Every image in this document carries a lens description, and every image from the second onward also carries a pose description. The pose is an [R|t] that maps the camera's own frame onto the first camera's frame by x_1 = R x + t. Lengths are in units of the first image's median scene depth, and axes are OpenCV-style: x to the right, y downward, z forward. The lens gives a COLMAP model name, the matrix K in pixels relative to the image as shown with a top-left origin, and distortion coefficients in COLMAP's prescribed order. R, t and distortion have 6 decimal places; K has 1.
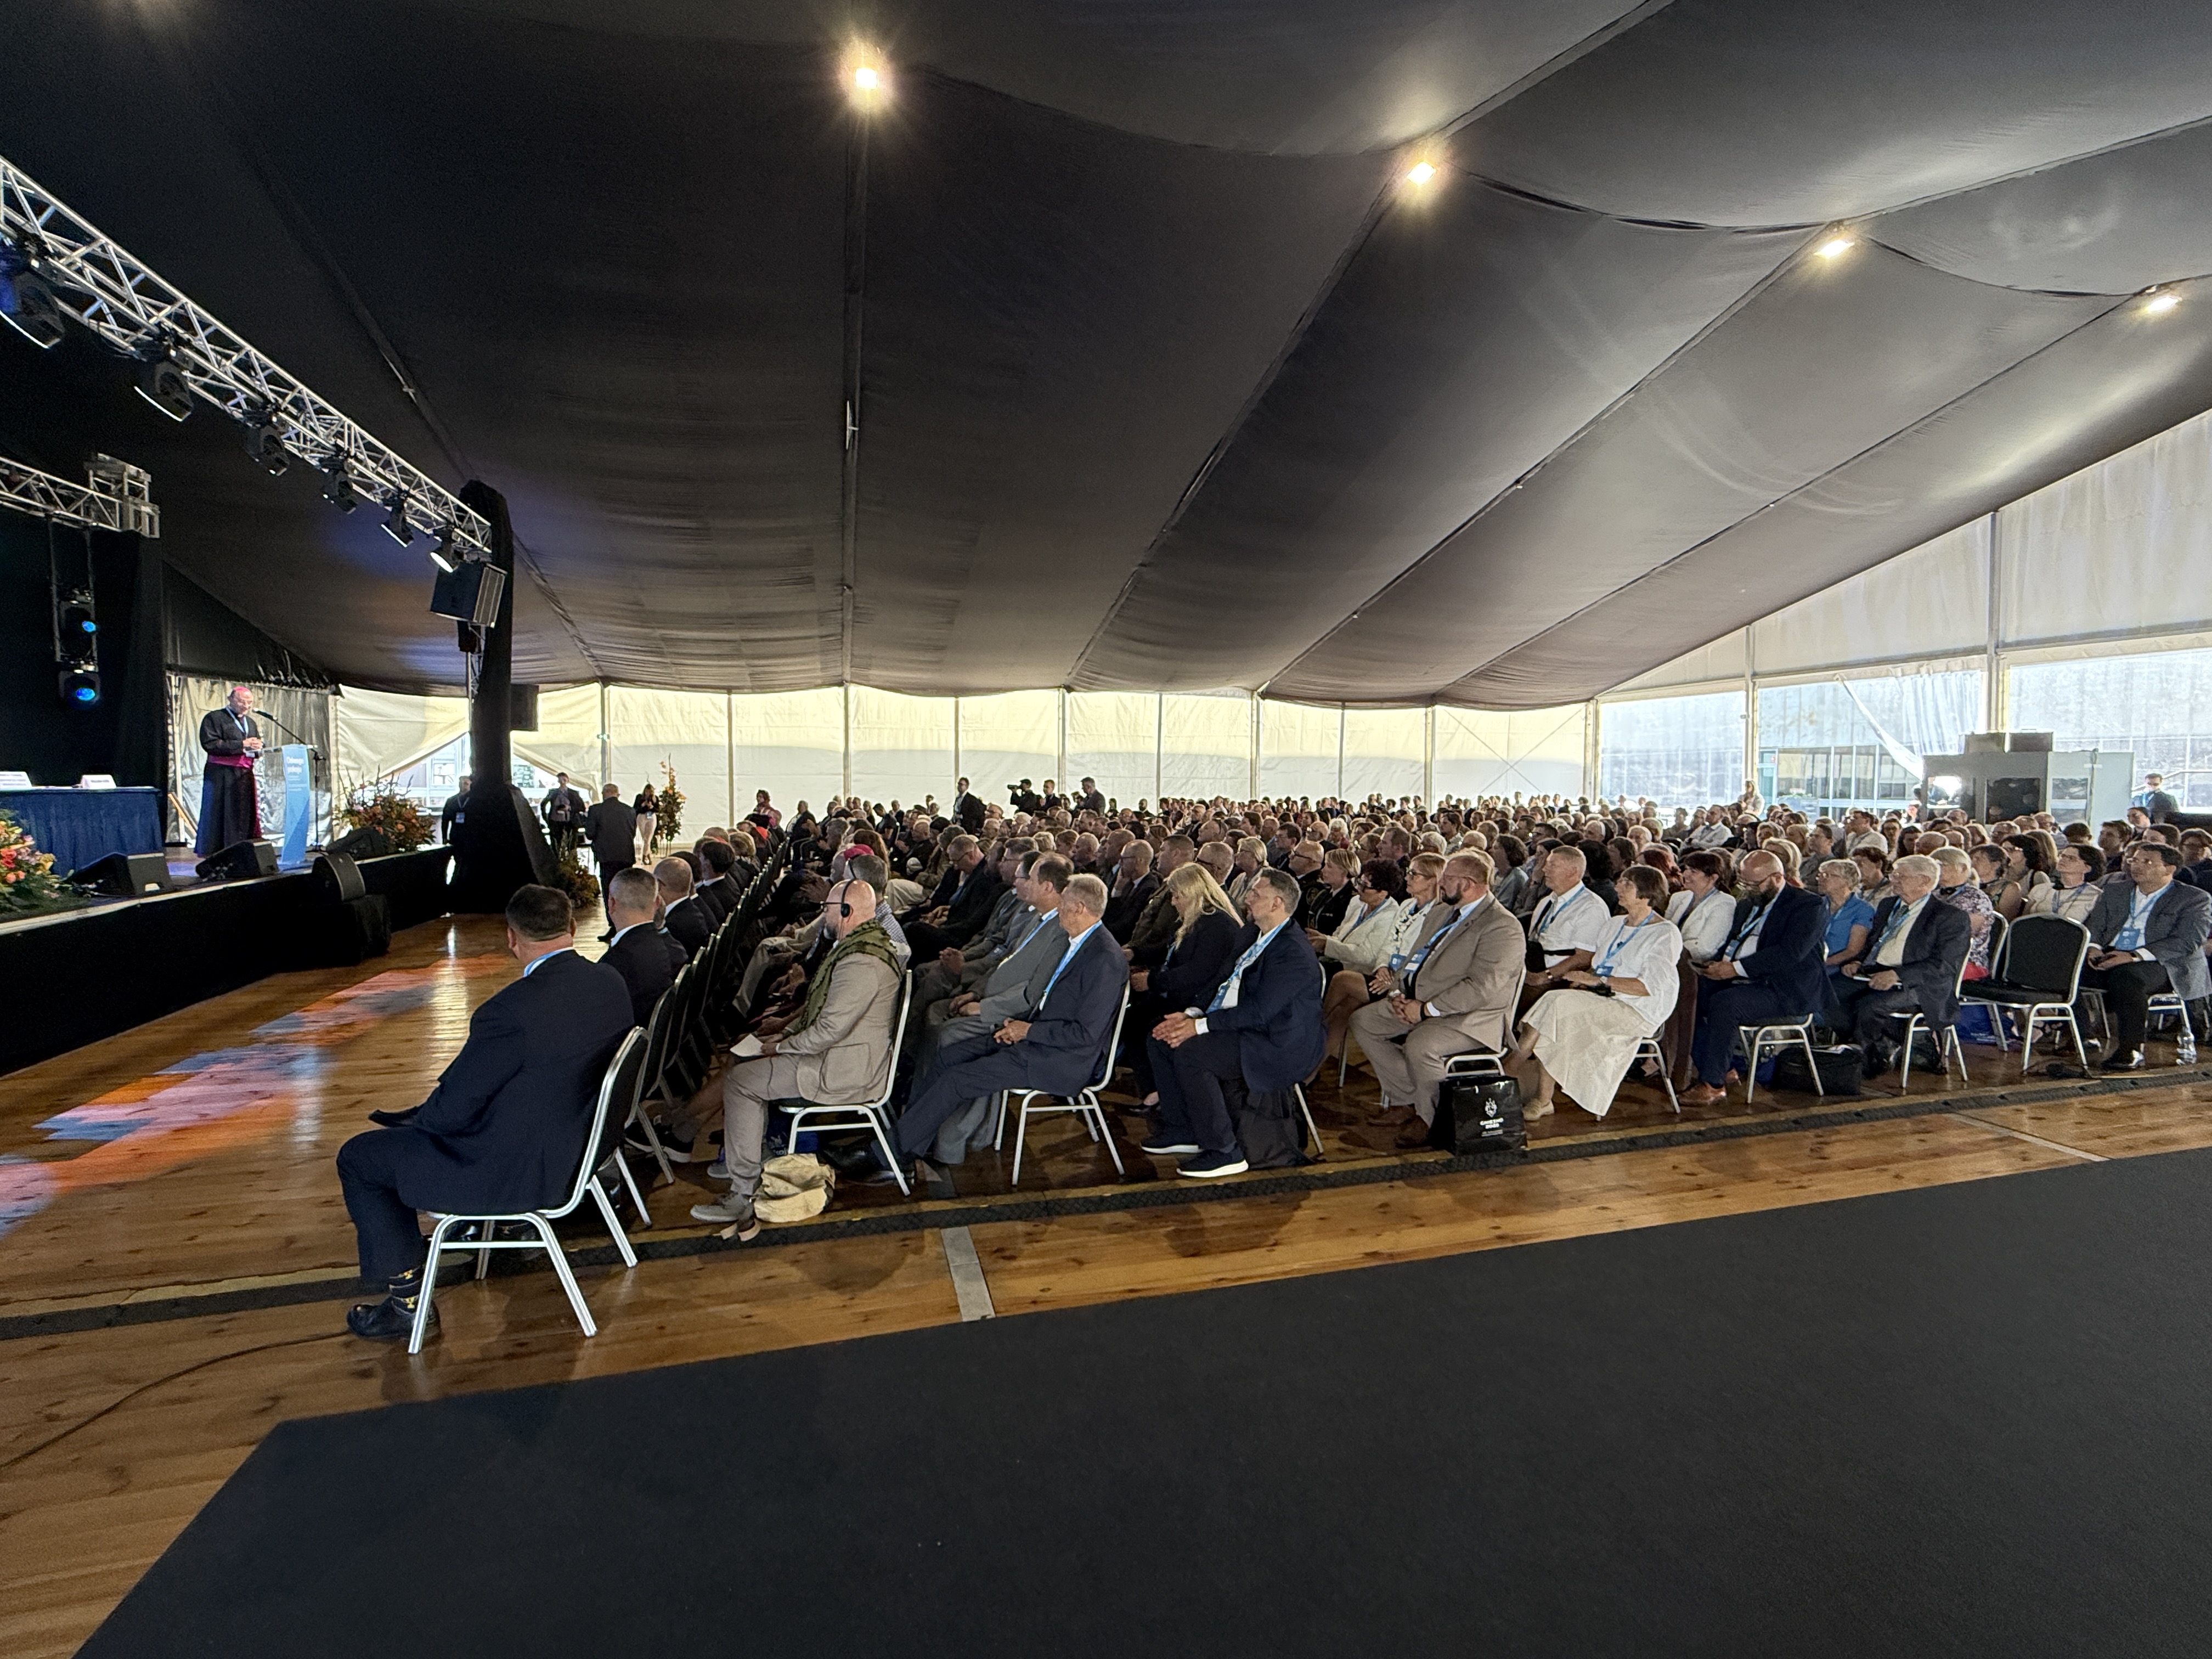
lens RADIAL K [[1022.6, 0, 1109.6], [0, 1022.6, 824.7], [0, 0, 1]] dist [-0.002024, -0.000160]
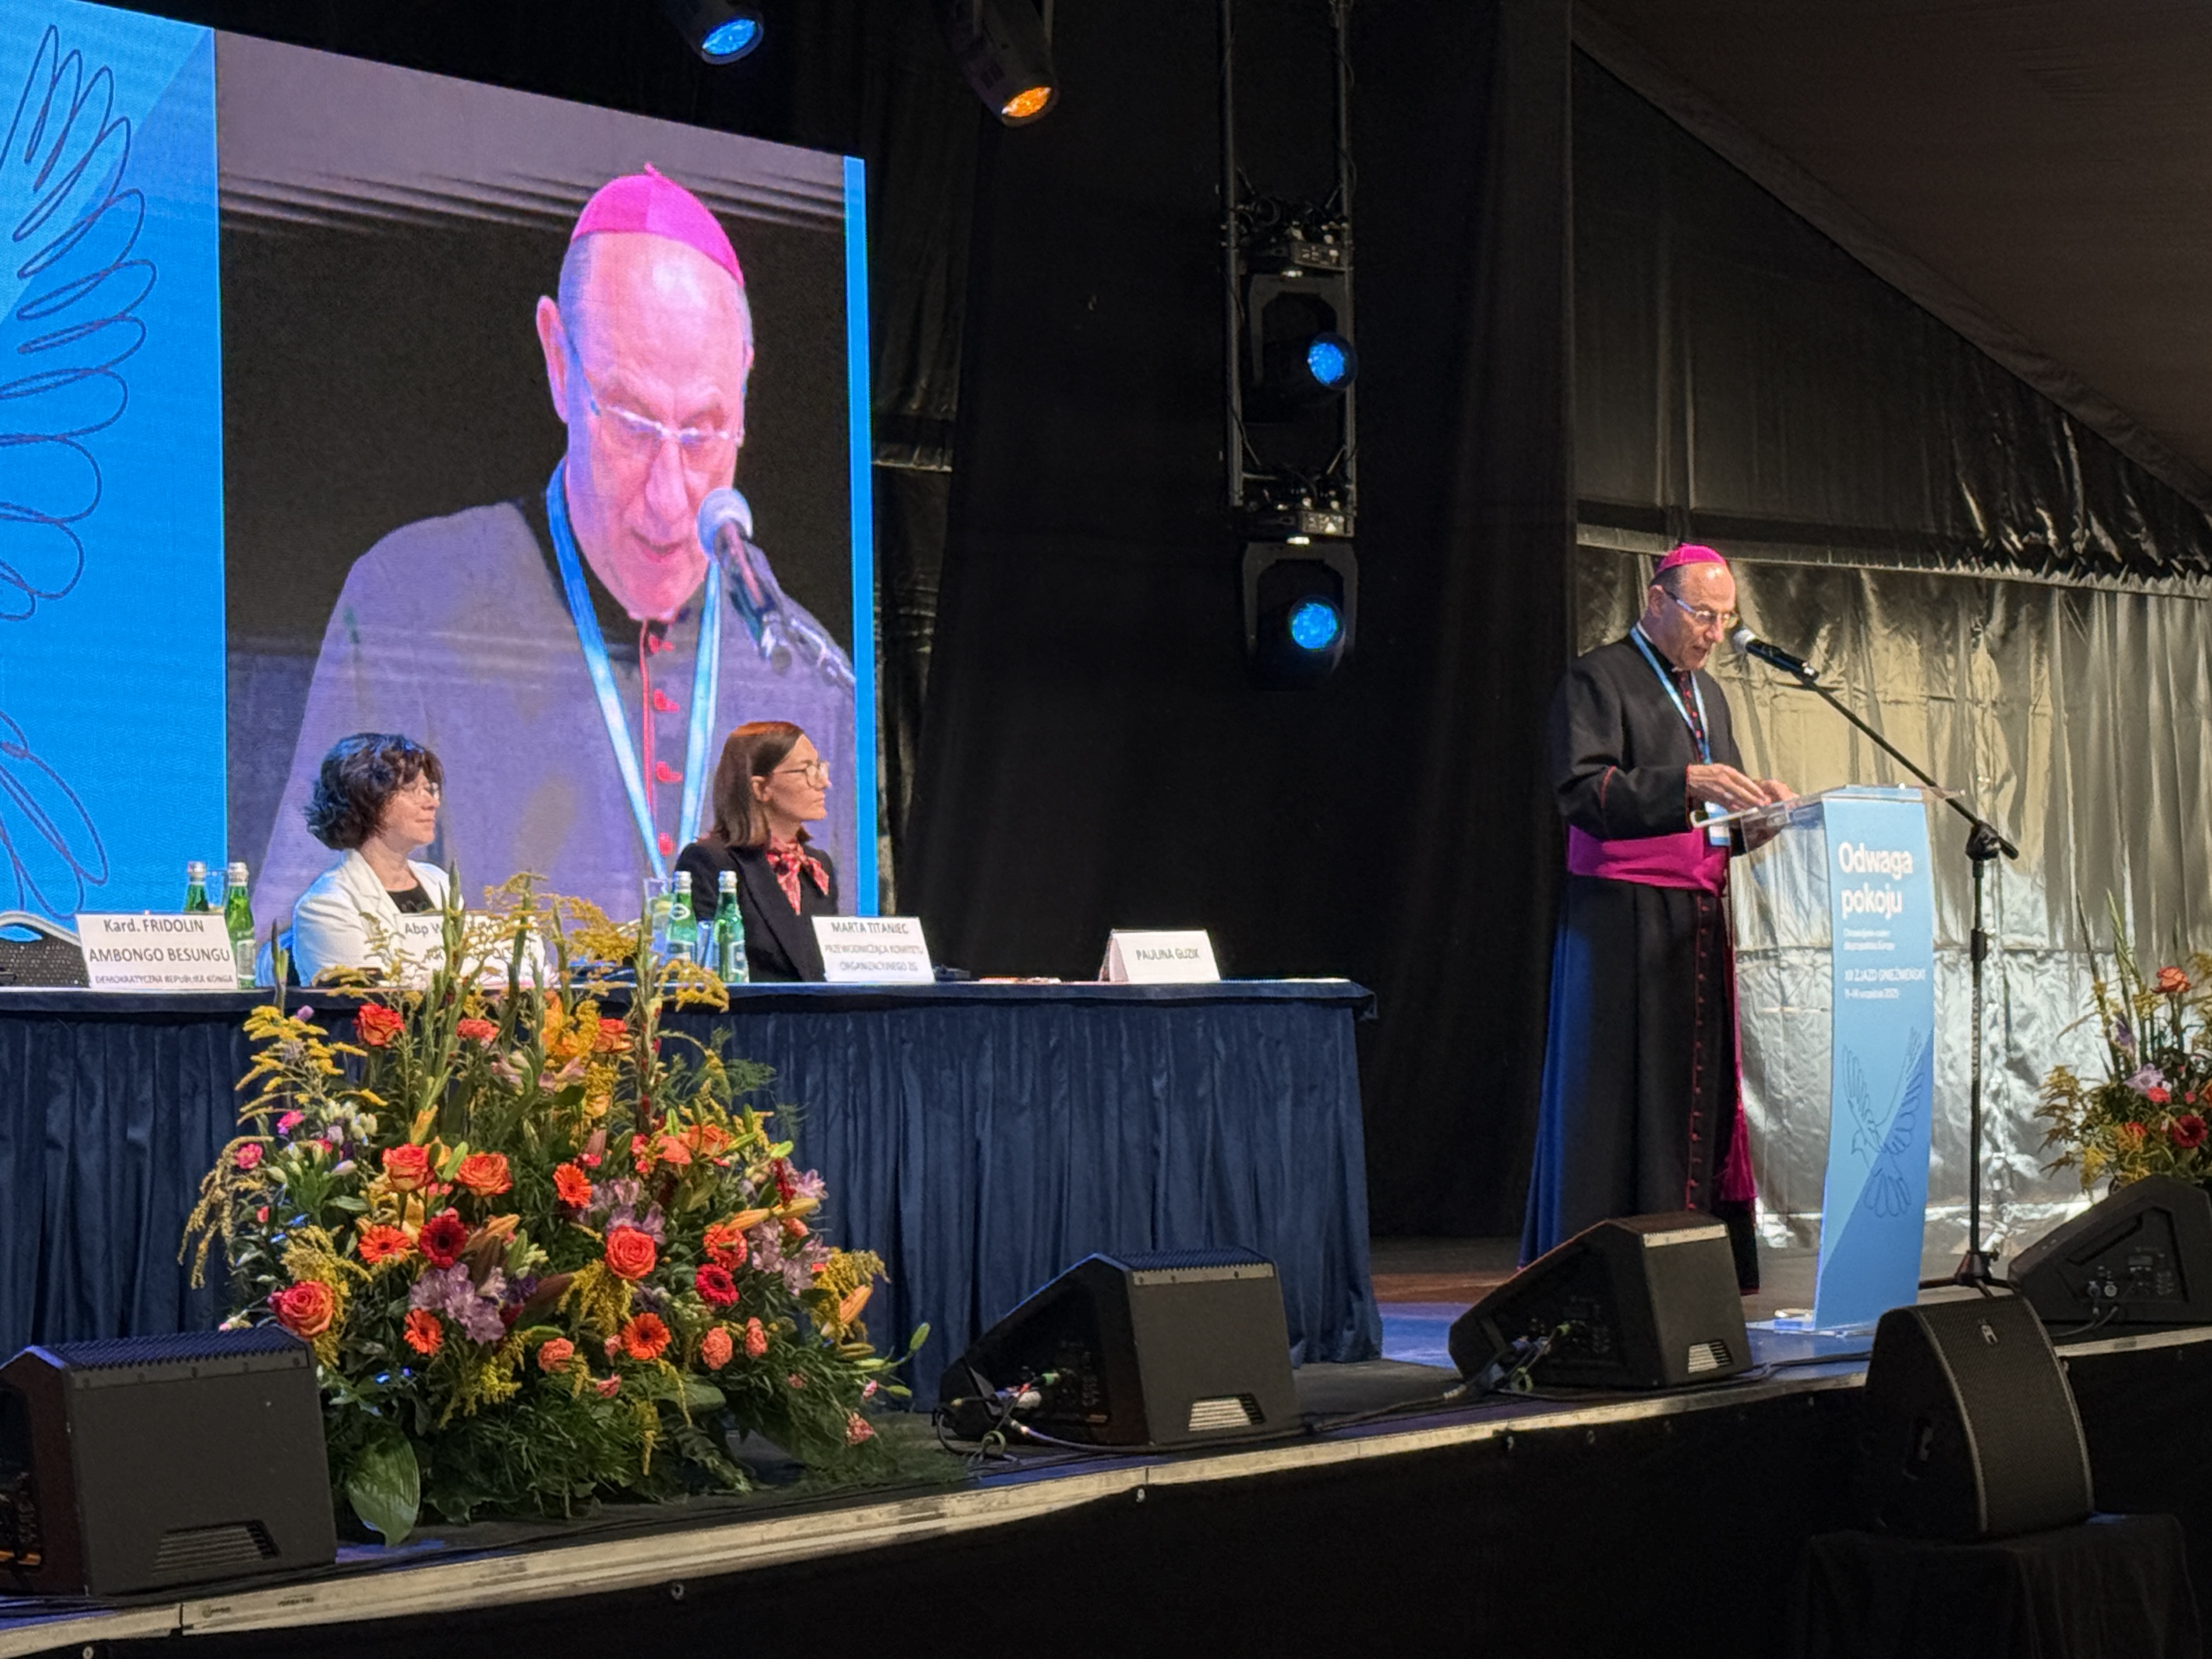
lens RADIAL K [[4903.4, 0, 1104.7], [0, 4903.4, 828.6], [0, 0, 1]] dist [0.116607, 0.000000]
pose [[0.610514, -0.029509, -0.791455, -0.071888], [-0.028457, 0.997843, -0.059155, -0.002588], [0.791494, 0.058637, 0.608358, 0.254458]]
